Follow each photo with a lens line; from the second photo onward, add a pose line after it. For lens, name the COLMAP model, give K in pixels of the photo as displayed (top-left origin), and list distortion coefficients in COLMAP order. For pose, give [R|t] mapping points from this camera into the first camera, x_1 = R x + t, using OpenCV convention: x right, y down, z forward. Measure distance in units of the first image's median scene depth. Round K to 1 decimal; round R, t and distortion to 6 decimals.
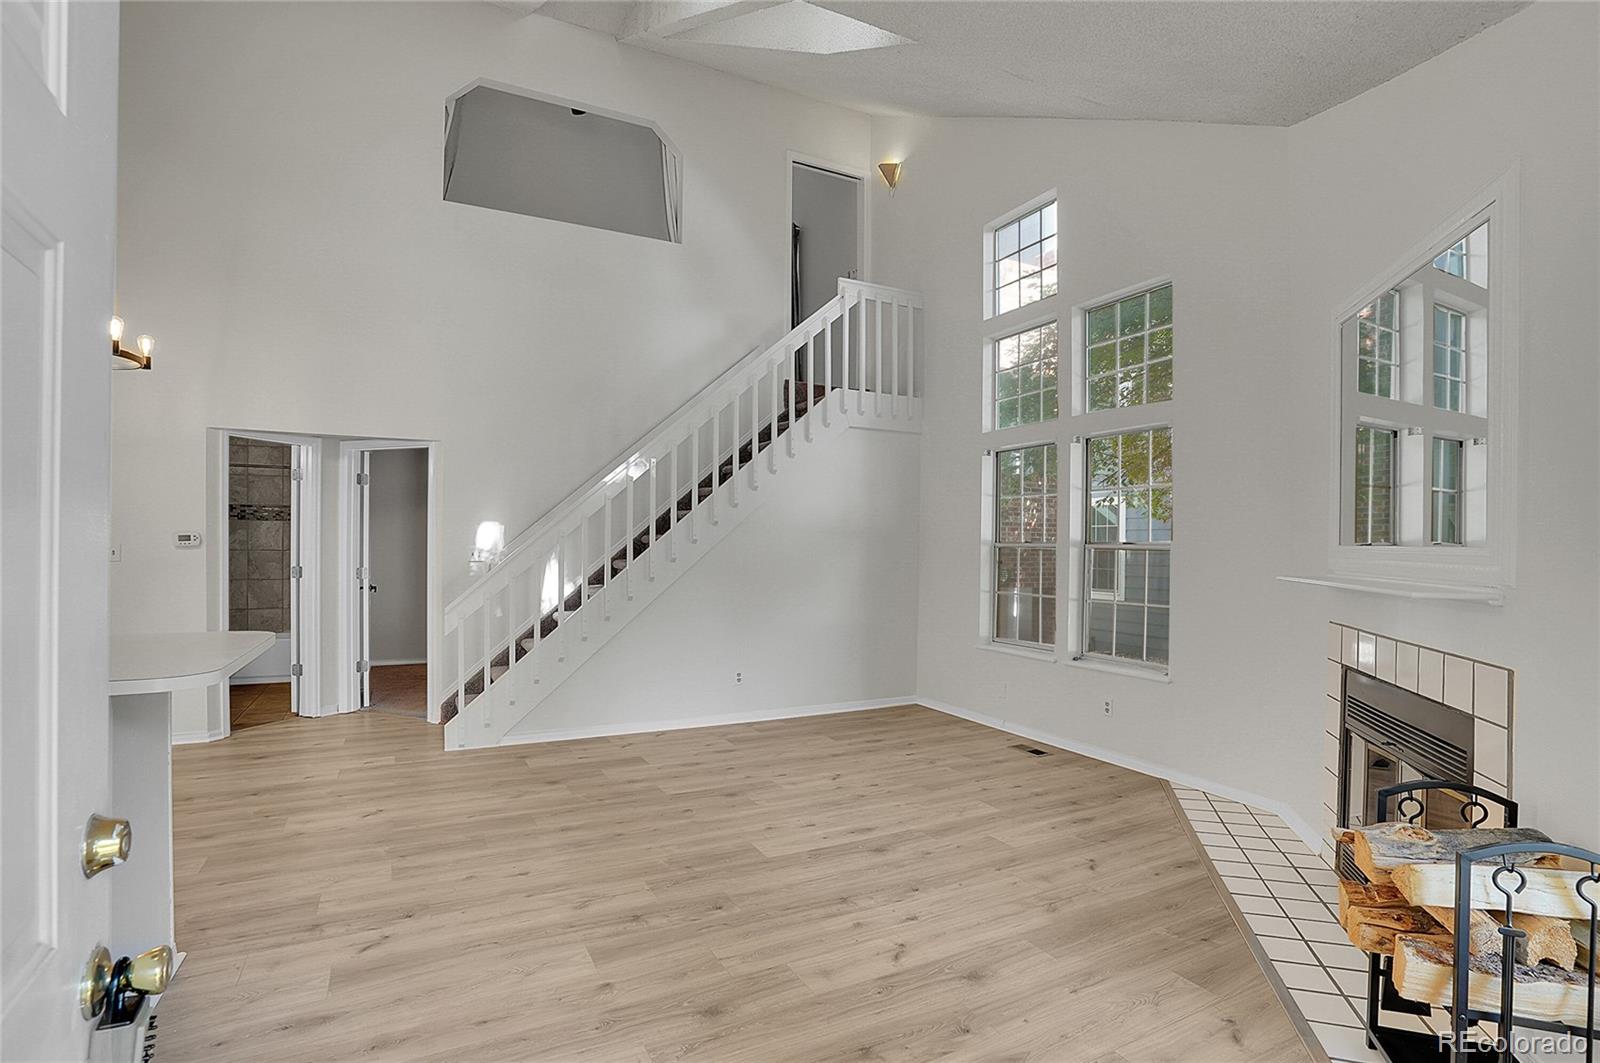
lens RADIAL K [[750.3, 0, 791.1], [0, 750.3, 547.7], [0, 0, 1]] dist [-0.063326, 0.022810]
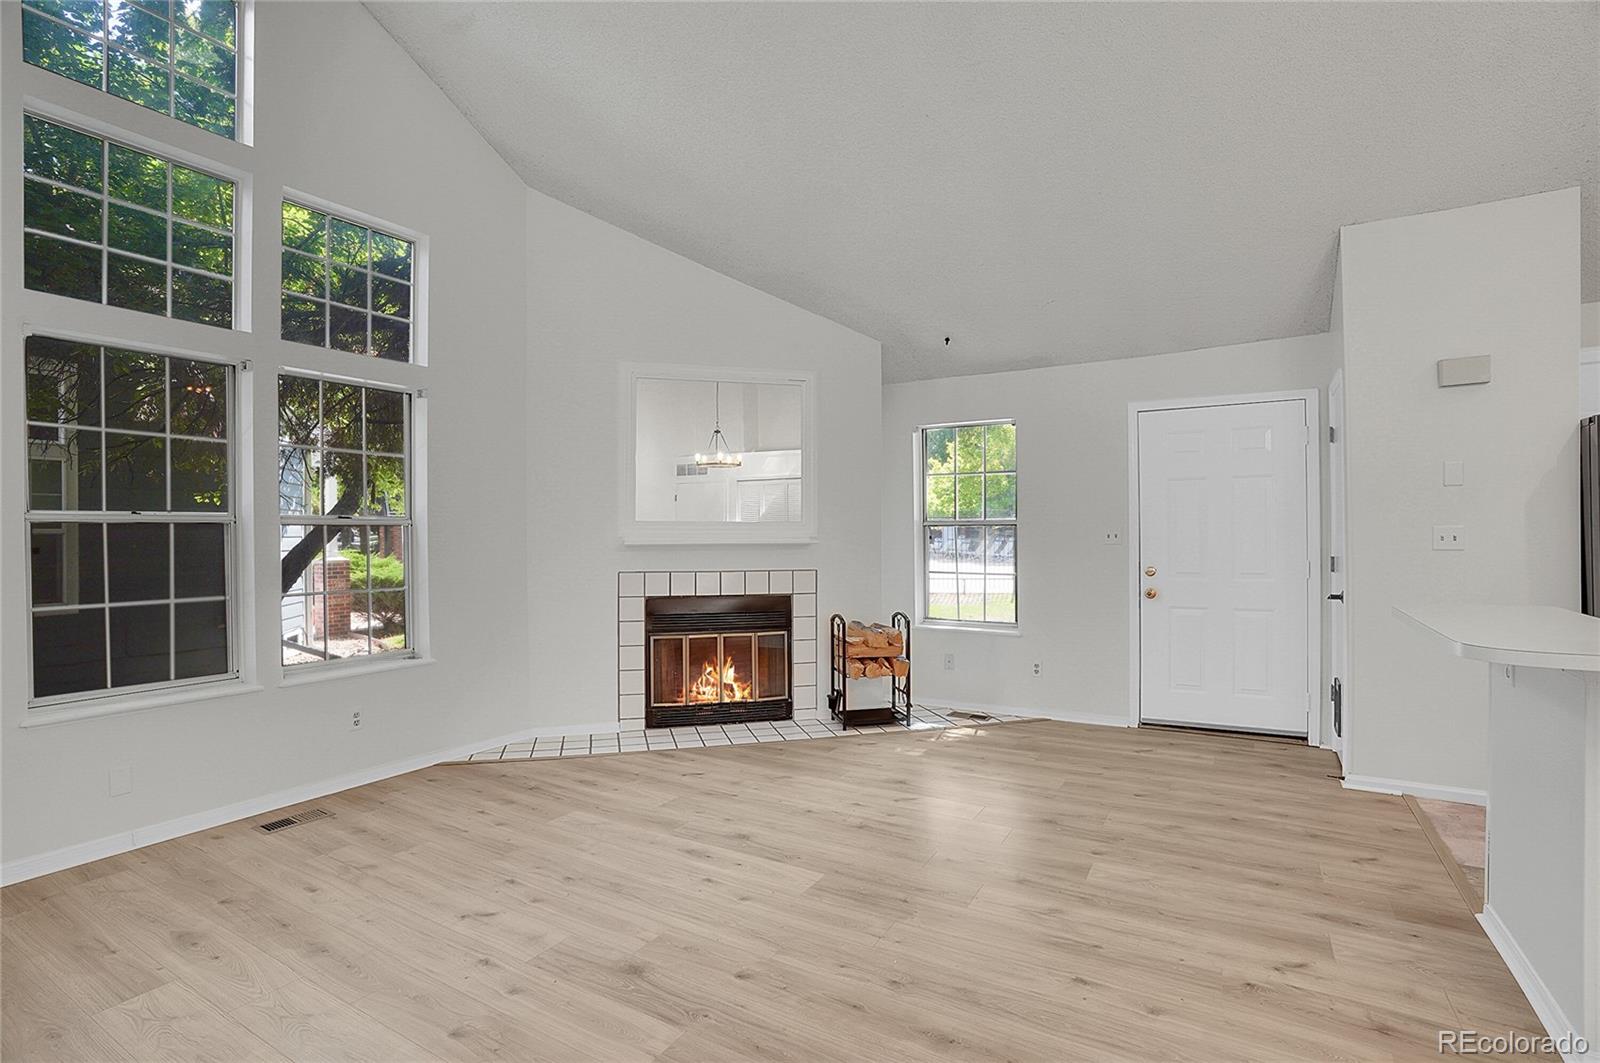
lens RADIAL K [[750.3, 0, 798.0], [0, 750.3, 518.7], [0, 0, 1]] dist [-0.063326, 0.022810]
pose [[-0.521921, 0.011746, 0.852913, -0.708339], [0.001445, 0.999916, -0.012887, 0.007461], [-0.852993, -0.005494, -0.521894, 1.375711]]
